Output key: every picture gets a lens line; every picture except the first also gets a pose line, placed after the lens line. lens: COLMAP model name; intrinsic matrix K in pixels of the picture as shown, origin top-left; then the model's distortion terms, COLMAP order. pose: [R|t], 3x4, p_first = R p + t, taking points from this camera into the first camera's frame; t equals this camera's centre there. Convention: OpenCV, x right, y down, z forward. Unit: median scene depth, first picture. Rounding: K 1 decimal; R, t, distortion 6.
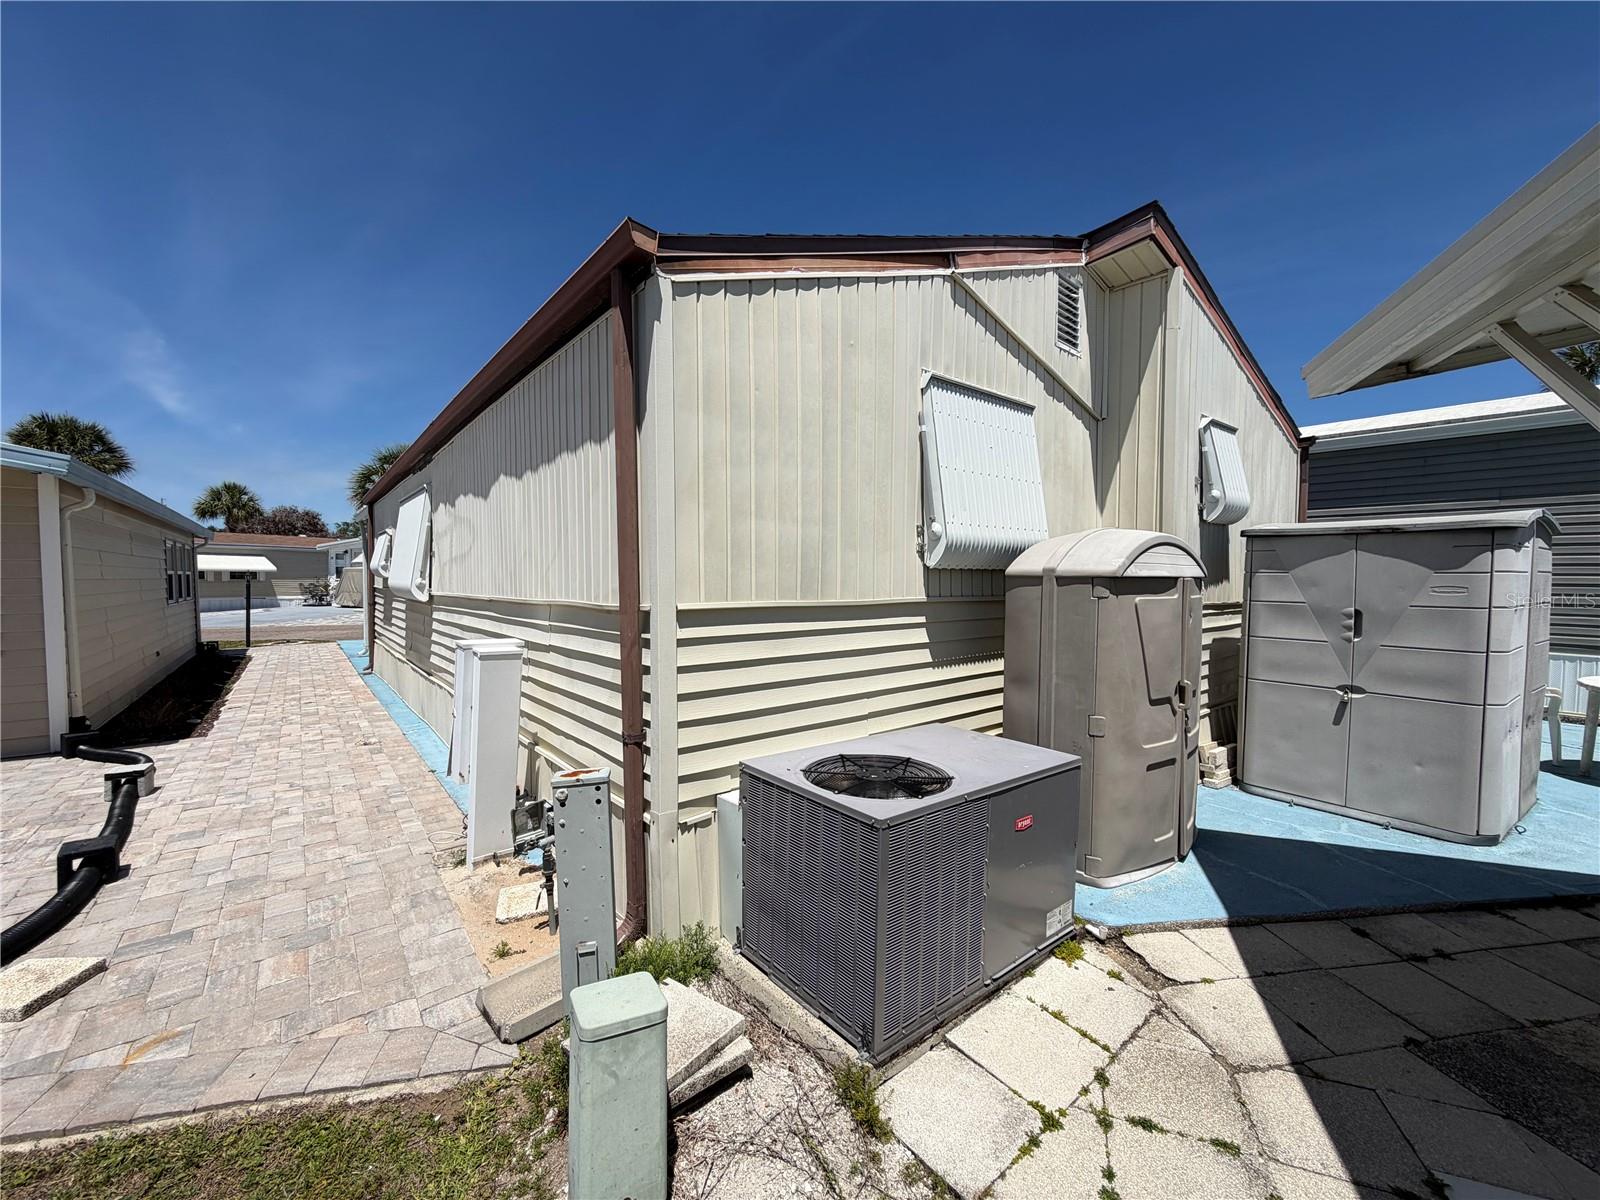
lens RADIAL K [[639.8, 0, 797.8], [0, 639.8, 602.5], [0, 0, 1]] dist [0.003378, -0.001124]
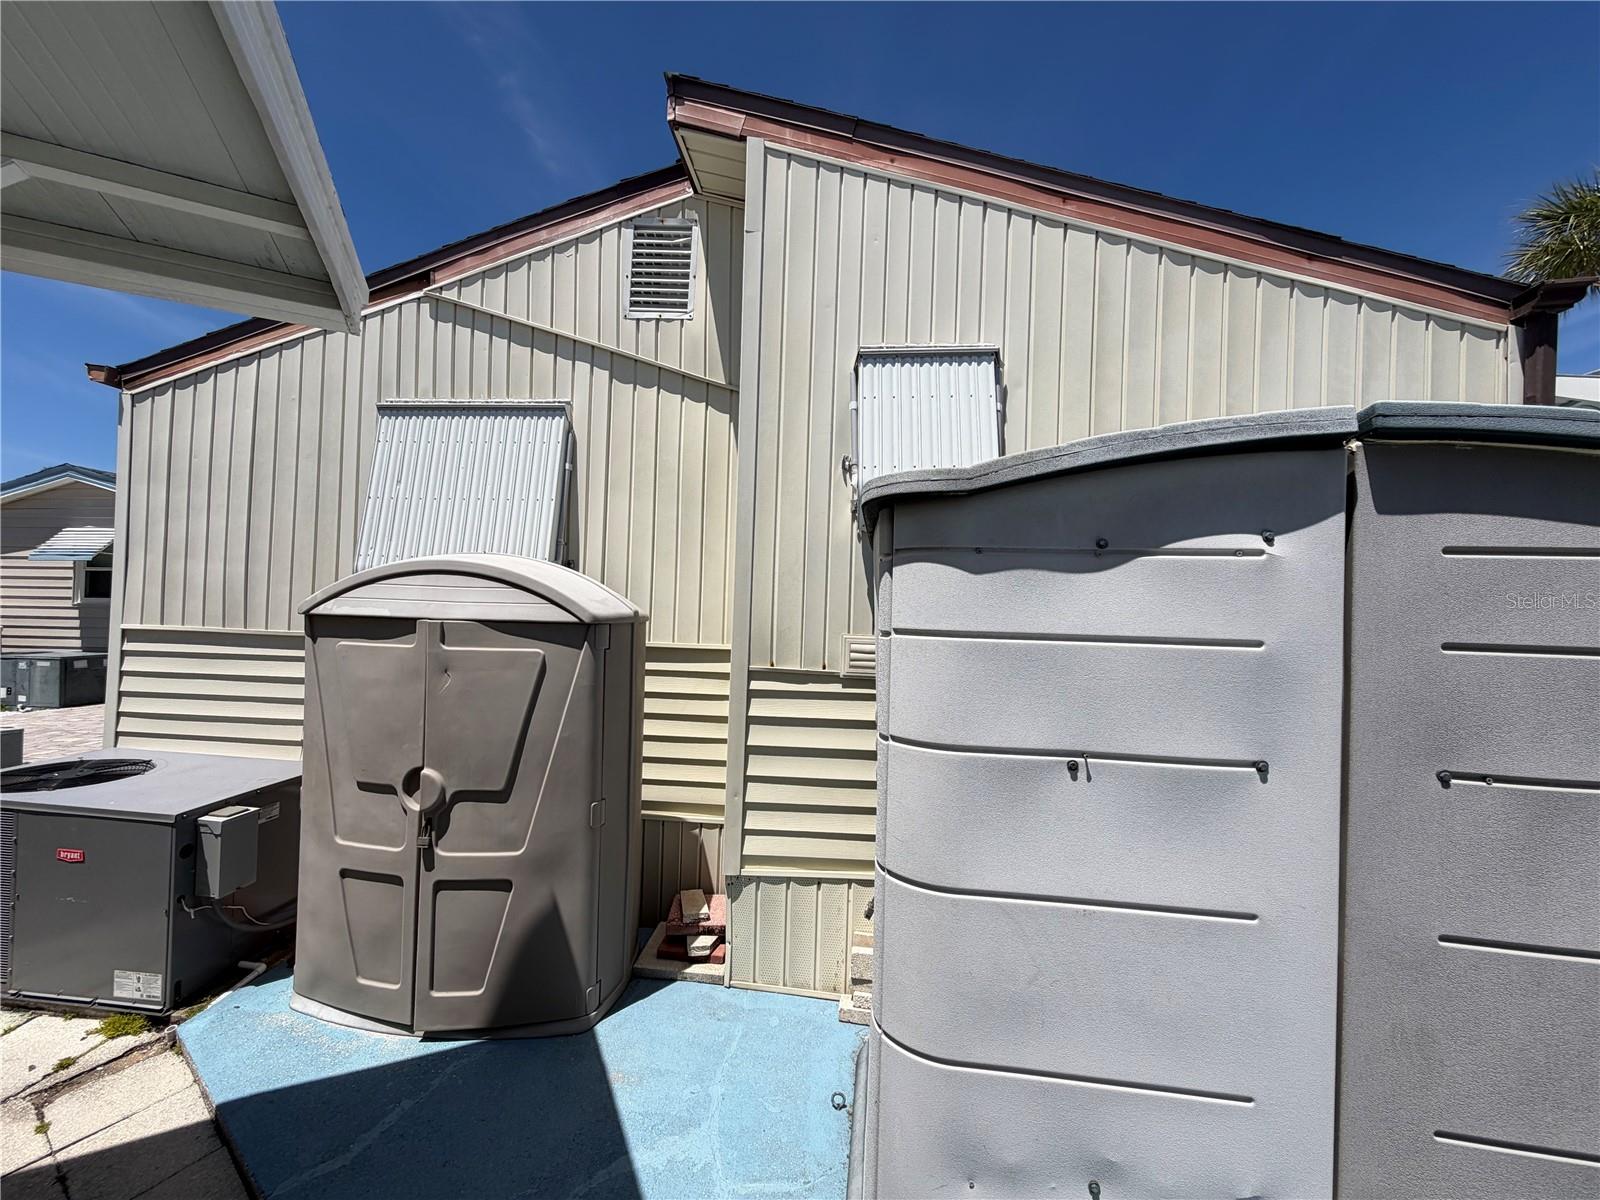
lens RADIAL K [[639.8, 0, 797.1], [0, 639.8, 606.6], [0, 0, 1]] dist [0.003378, -0.001124]
pose [[0.717648, 0.011472, -0.696311, 1.796589], [-0.054717, 0.997702, -0.039956, -0.060132], [0.694253, 0.066774, 0.716627, 1.015060]]
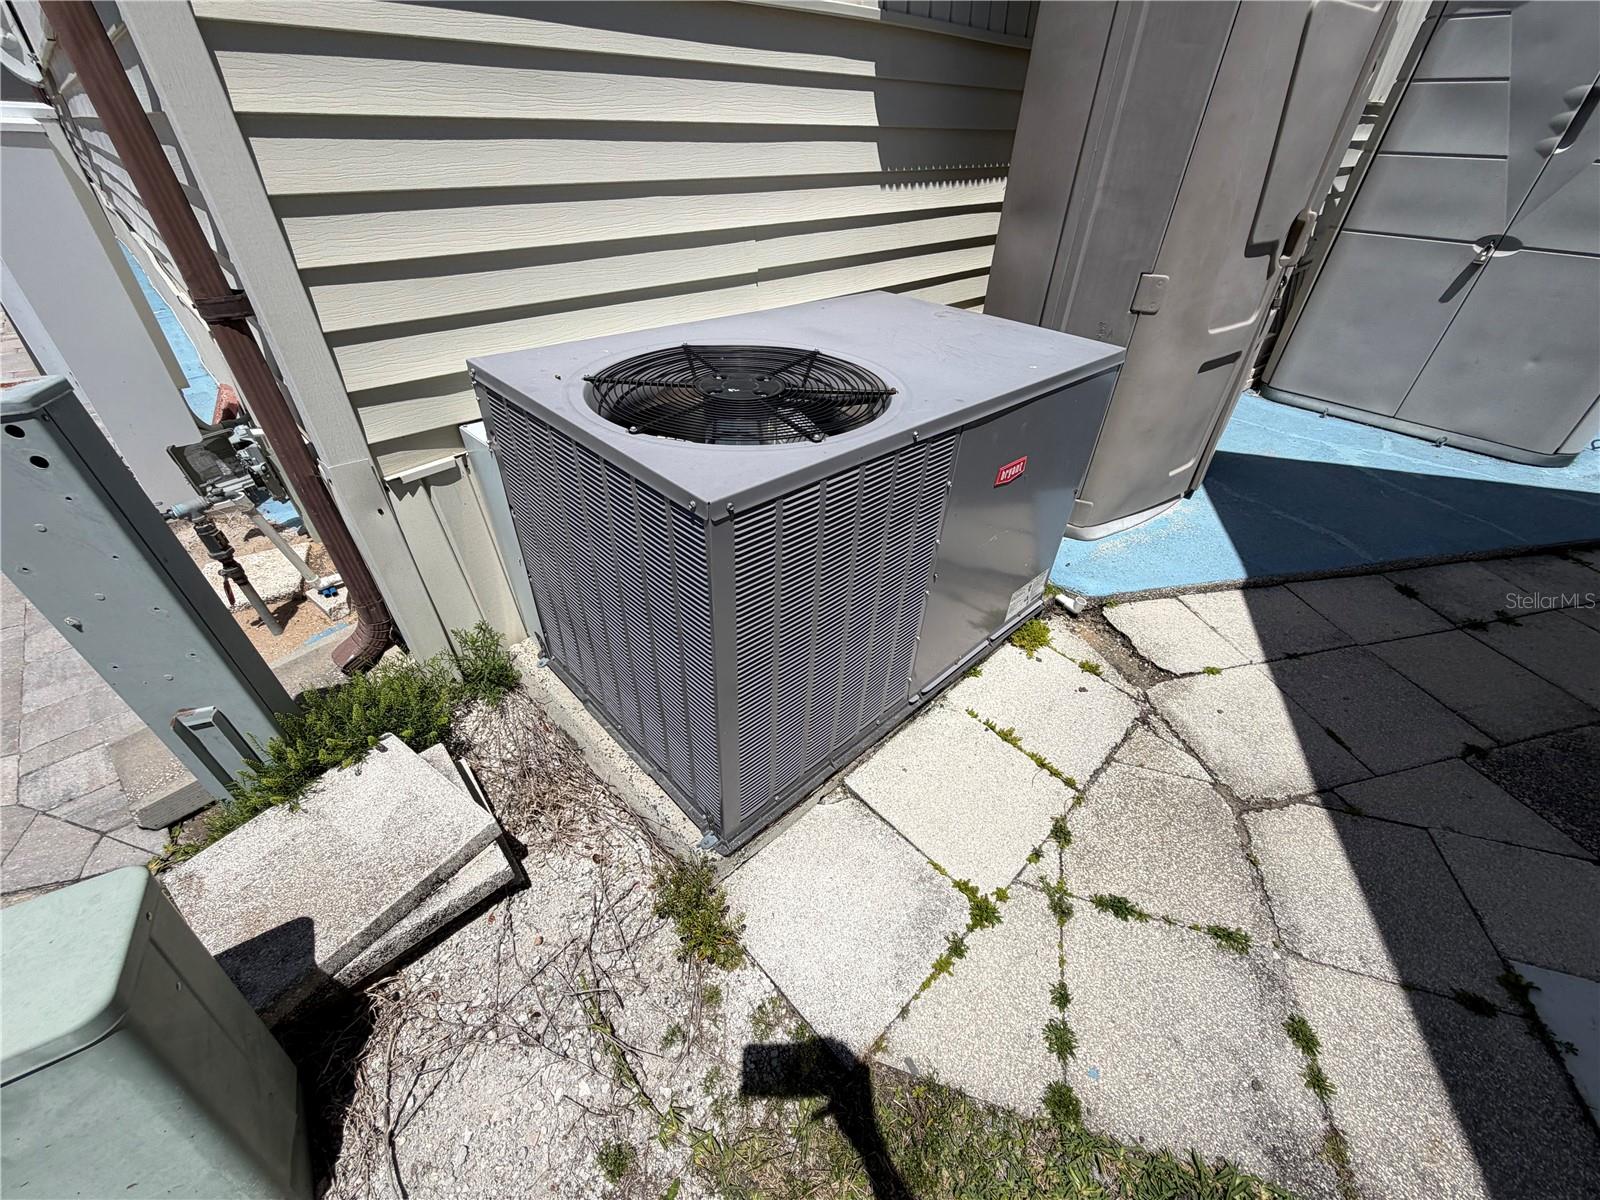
lens RADIAL K [[639.8, 0, 798.0], [0, 639.8, 607.0], [0, 0, 1]] dist [0.003378, -0.001124]
pose [[0.996736, -0.034640, 0.072926, 0.119343], [-0.013099, 0.821923, 0.569448, 0.121840], [-0.079665, -0.568544, 0.818786, 0.475365]]
